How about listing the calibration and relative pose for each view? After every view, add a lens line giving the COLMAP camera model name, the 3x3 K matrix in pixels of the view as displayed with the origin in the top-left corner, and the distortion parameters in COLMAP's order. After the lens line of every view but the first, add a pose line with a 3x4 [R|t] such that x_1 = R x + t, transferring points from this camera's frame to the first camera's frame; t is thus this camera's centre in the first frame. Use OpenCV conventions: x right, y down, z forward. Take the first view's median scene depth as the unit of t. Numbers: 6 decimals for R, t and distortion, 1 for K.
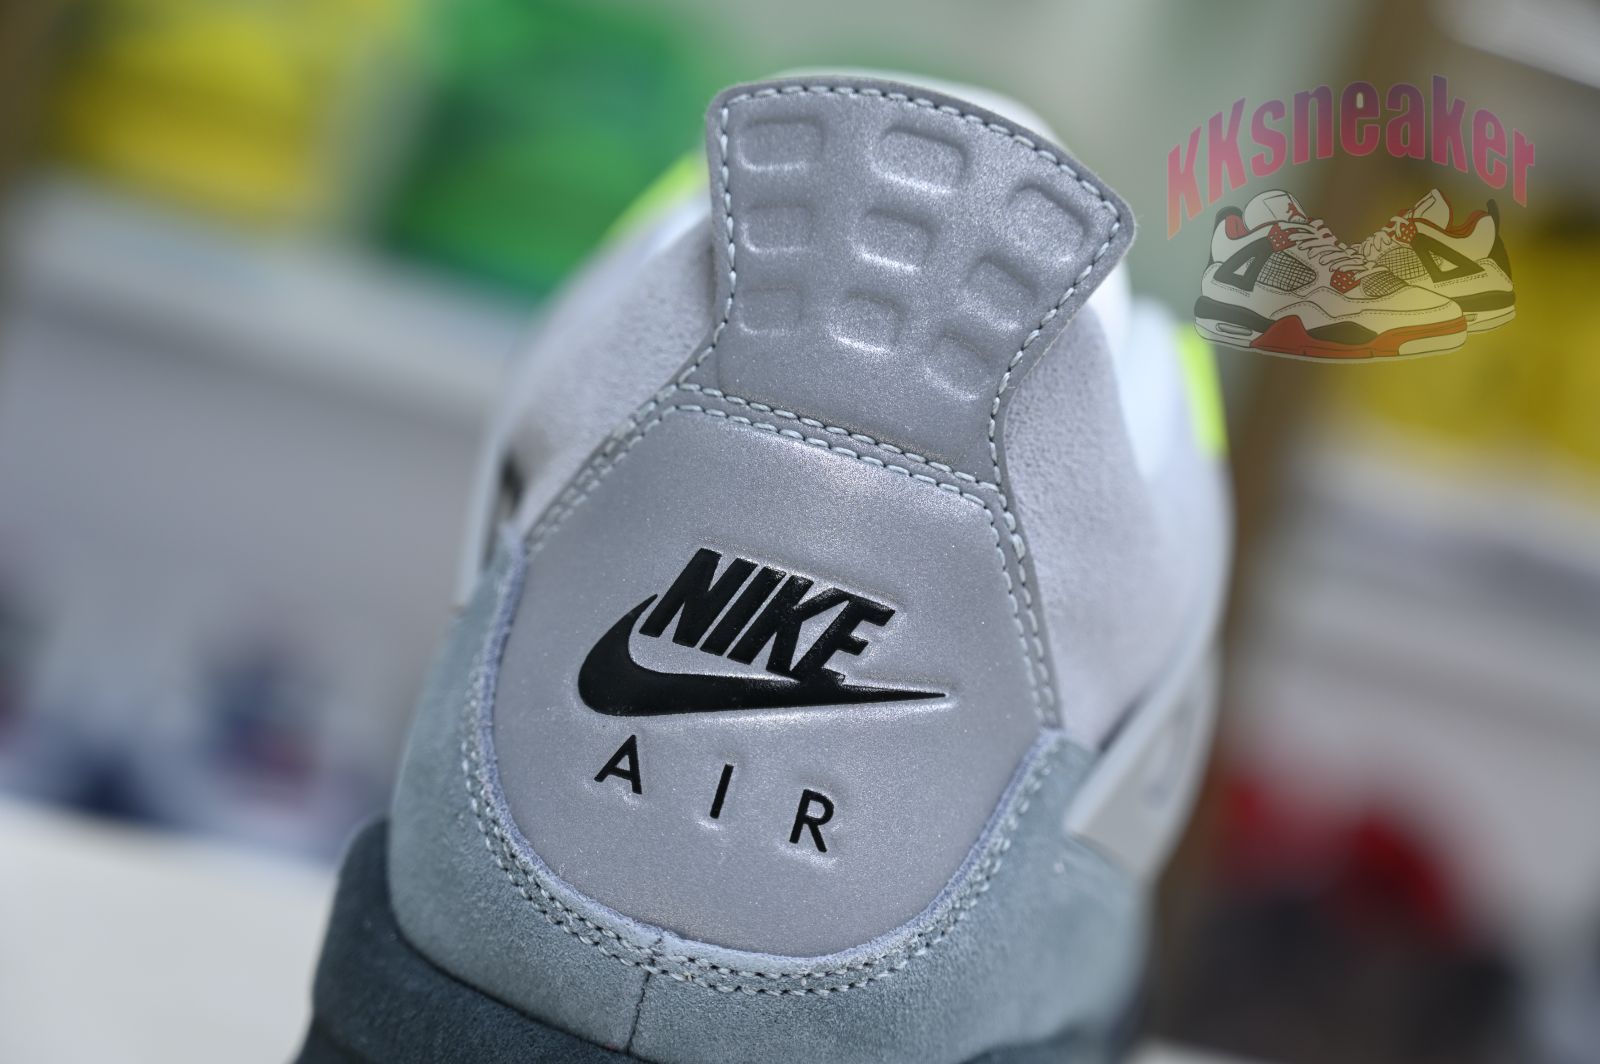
lens RADIAL K [[3380.6, 0, 799.3], [0, 3380.6, 531.0], [0, 0, 1]] dist [0.017491, 0.000000]
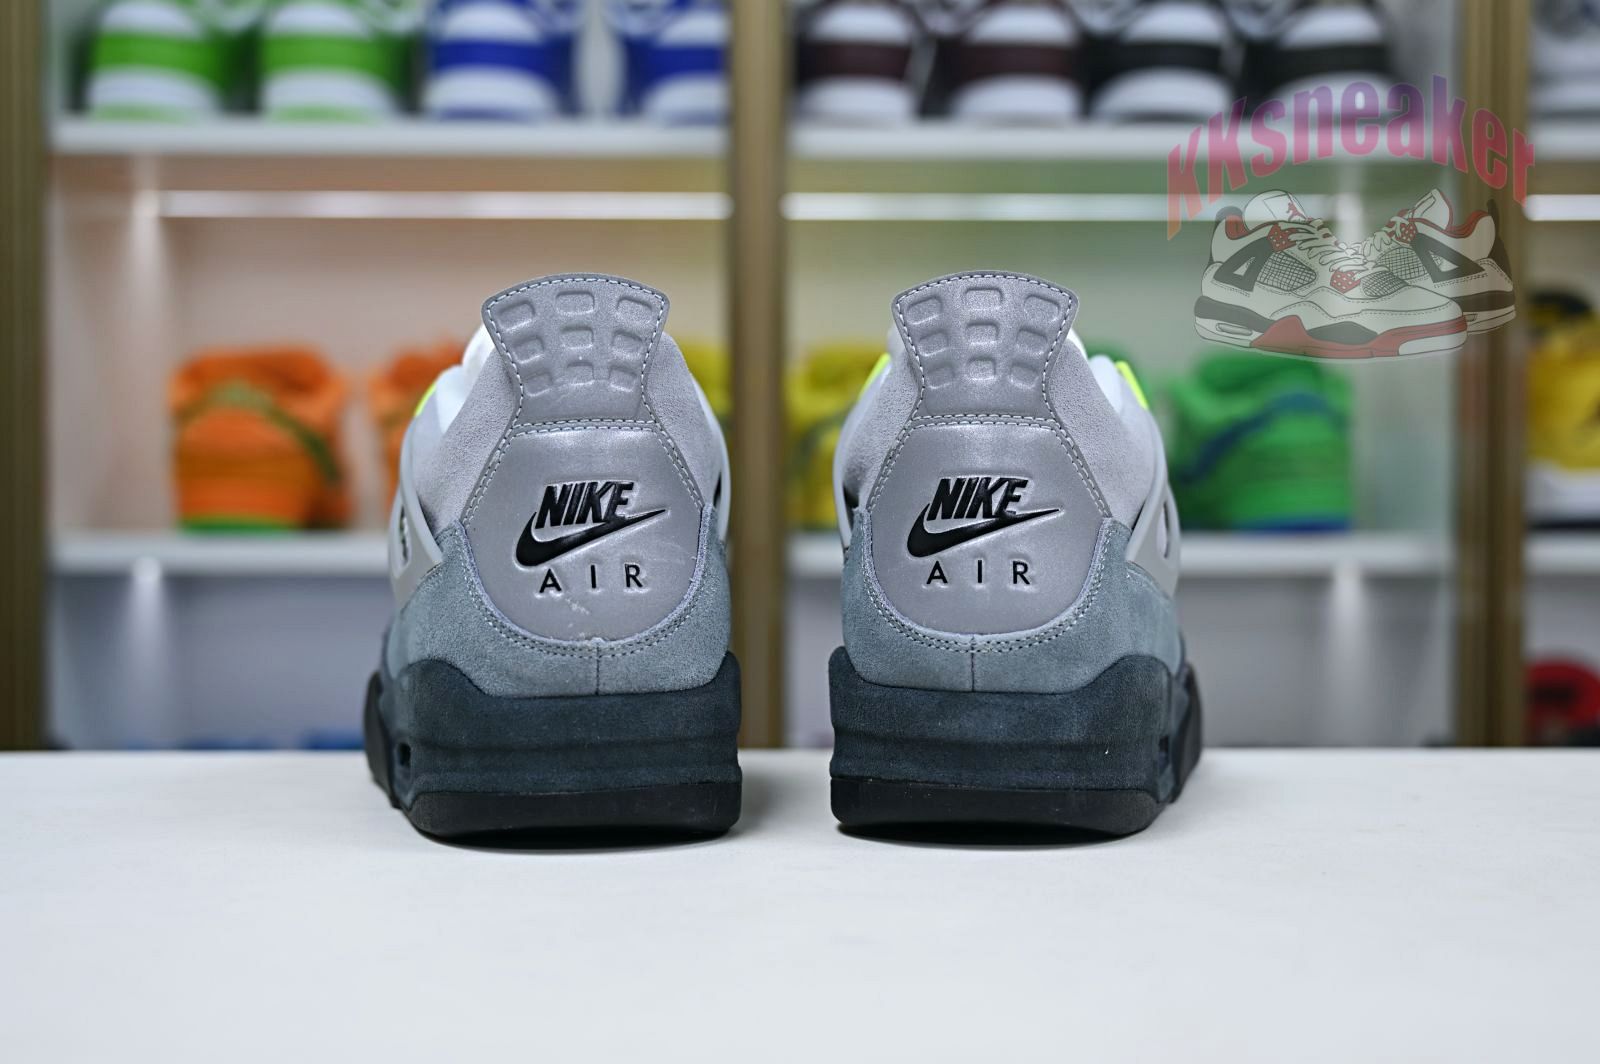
lens RADIAL K [[2005.1, 0, 791.4], [0, 2005.1, 533.1], [0, 0, 1]] dist [0.017757, 0.000000]
pose [[0.956022, -0.287068, -0.060108, -0.056214], [0.281204, 0.955393, -0.090269, 0.138991], [0.083340, 0.069397, 0.994102, -0.408184]]
